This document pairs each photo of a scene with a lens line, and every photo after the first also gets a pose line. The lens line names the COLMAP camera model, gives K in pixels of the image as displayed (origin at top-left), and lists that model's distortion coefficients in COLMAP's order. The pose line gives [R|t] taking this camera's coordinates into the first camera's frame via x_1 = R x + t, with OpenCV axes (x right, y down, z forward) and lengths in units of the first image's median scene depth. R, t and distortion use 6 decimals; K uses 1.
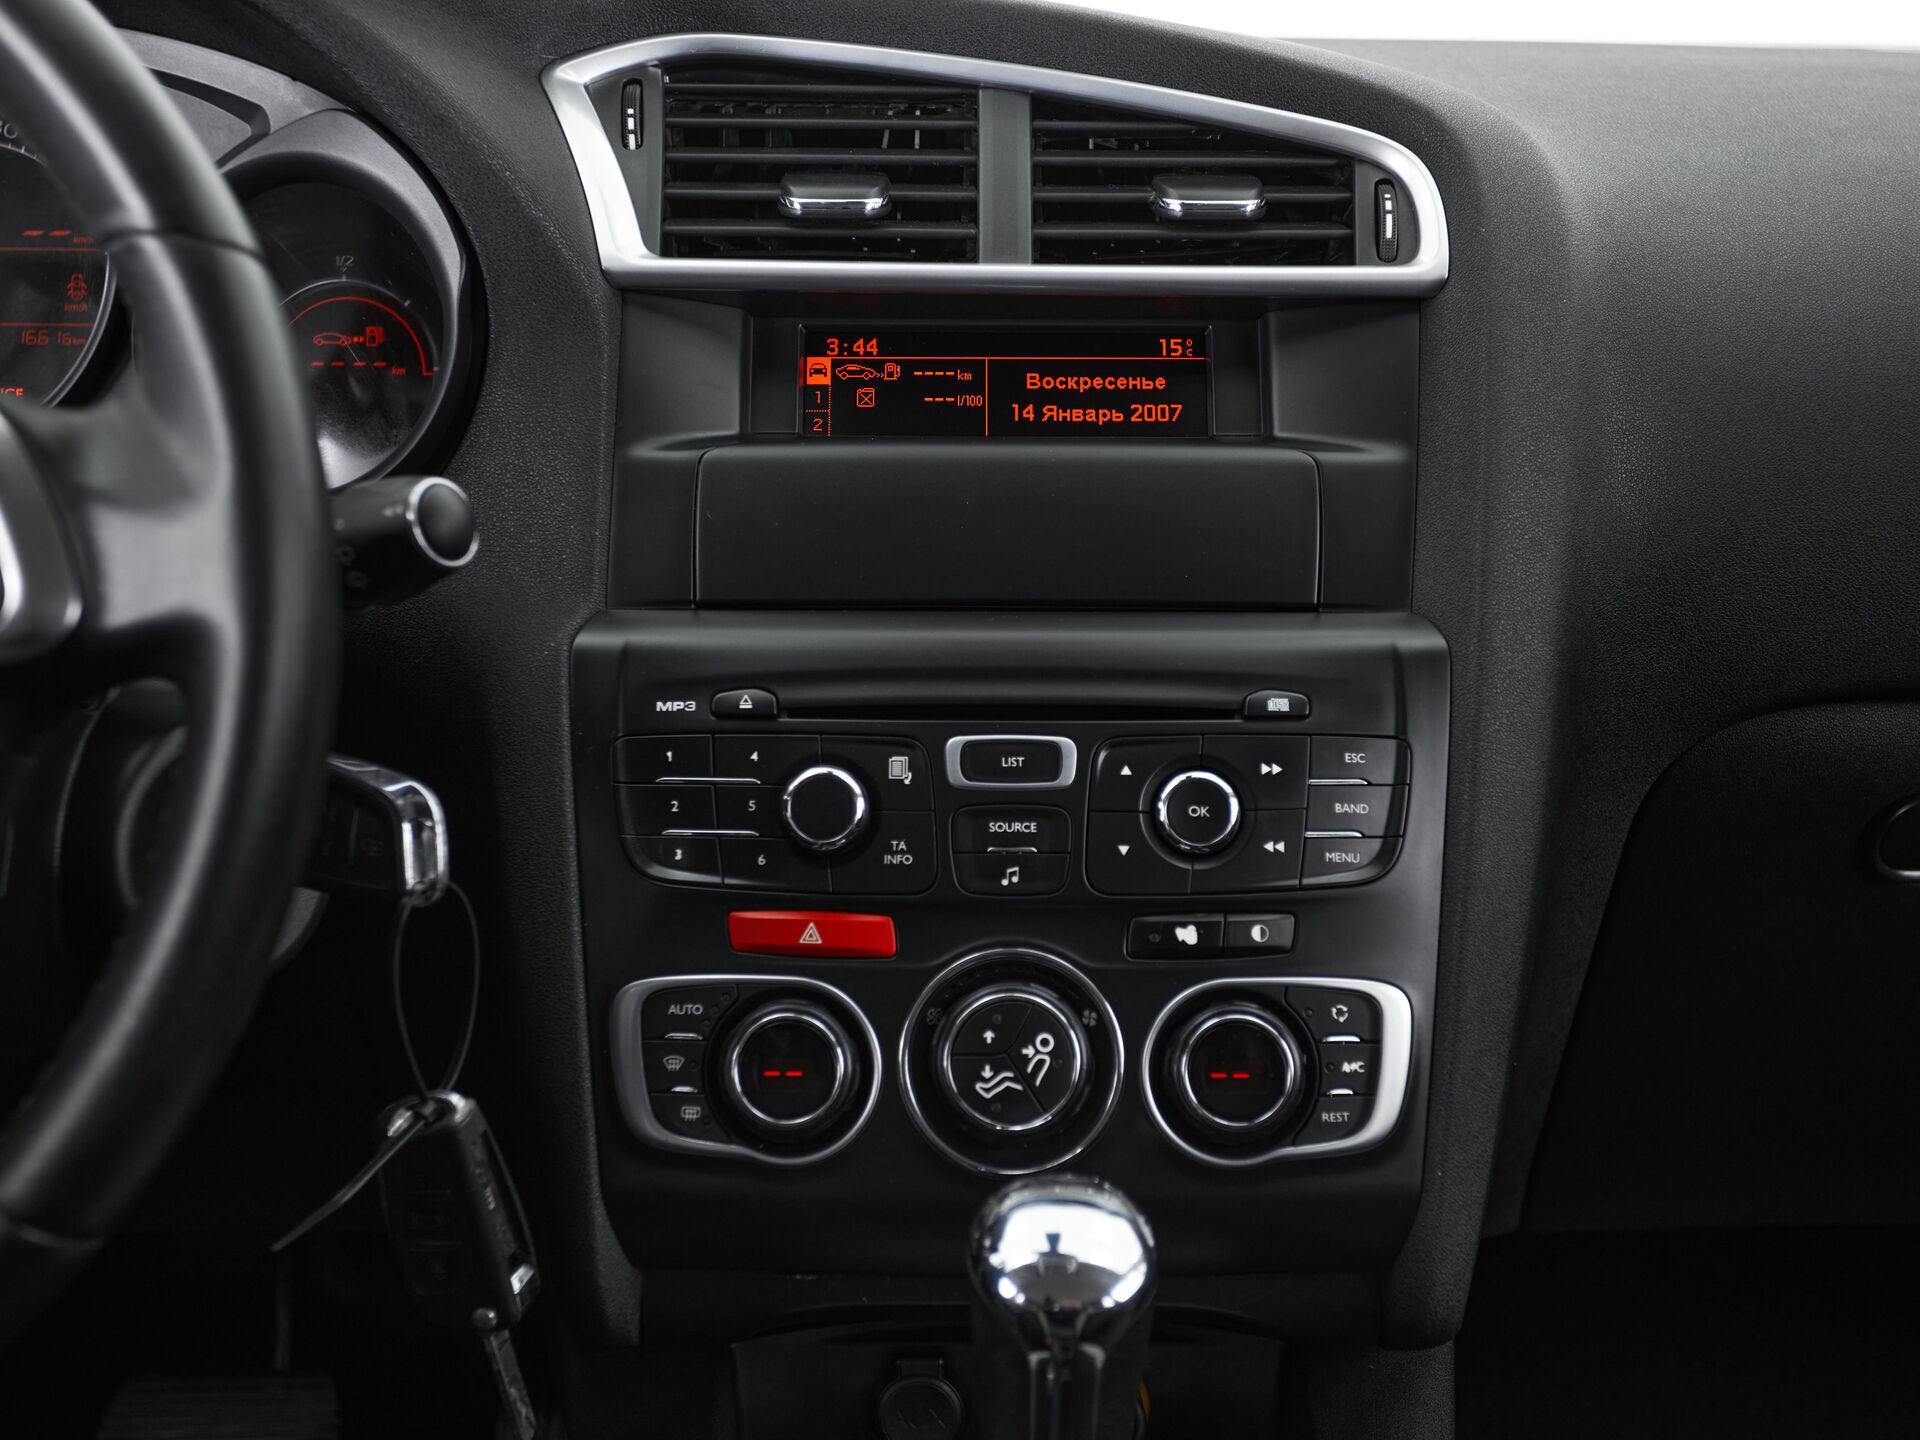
lens RADIAL K [[2392.2, 0, 961.0], [0, 2392.2, 685.0], [0, 0, 1]] dist [0.012167, 0.008172]
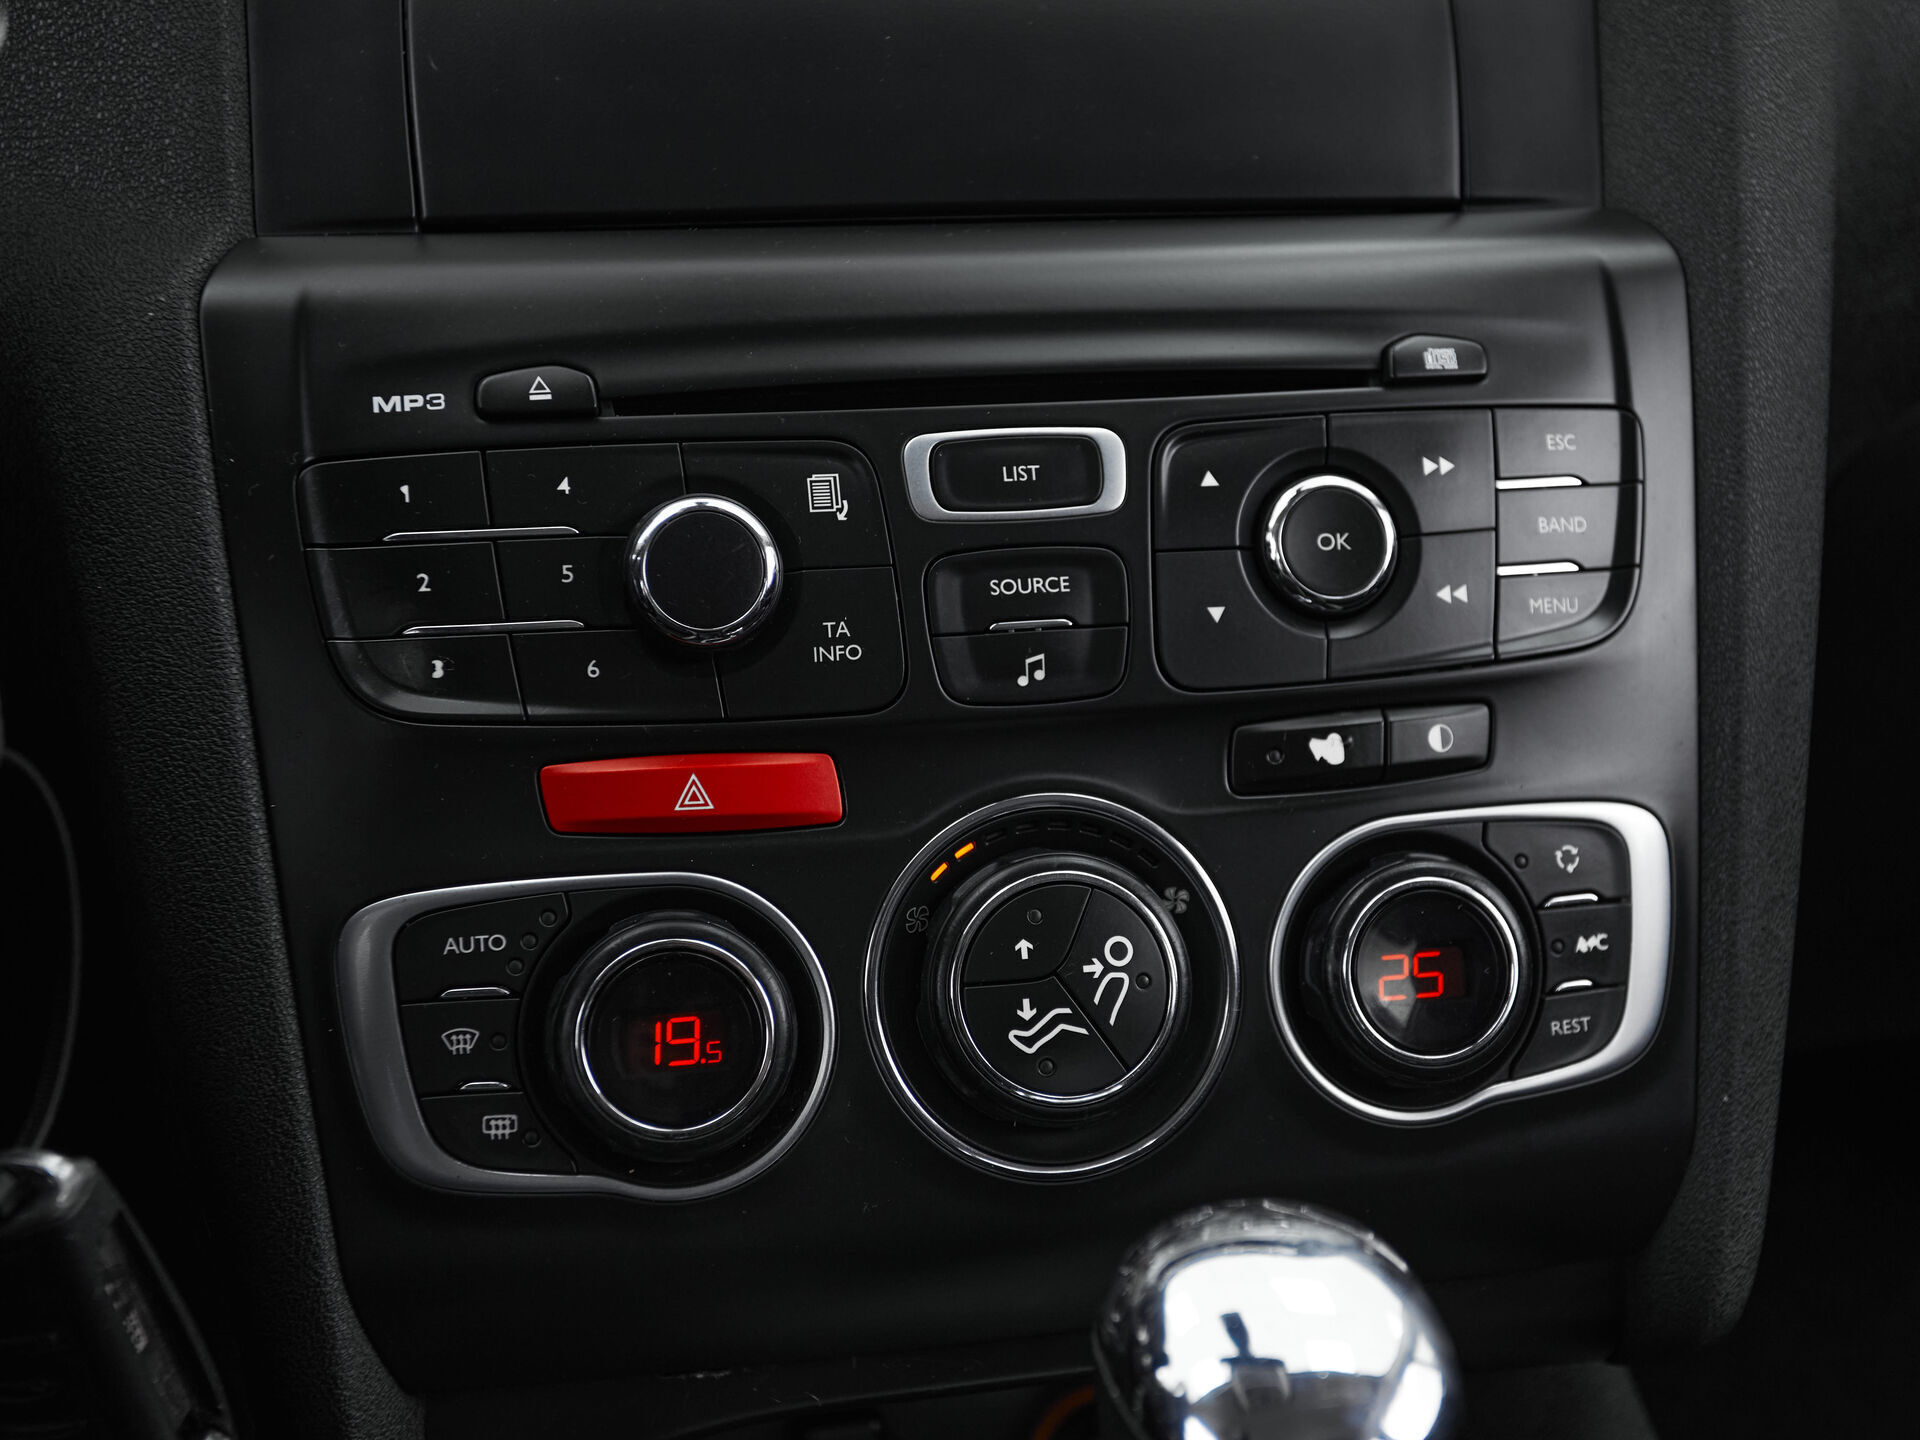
lens RADIAL K [[2245.6, 0, 965.9], [0, 2245.6, 707.3], [0, 0, 1]] dist [0.019465, 0.046313]
pose [[0.976958, -0.066342, 0.202859, -0.105572], [0.045367, 0.993293, 0.106356, 0.029917], [-0.208554, -0.094703, 0.973415, 0.468674]]
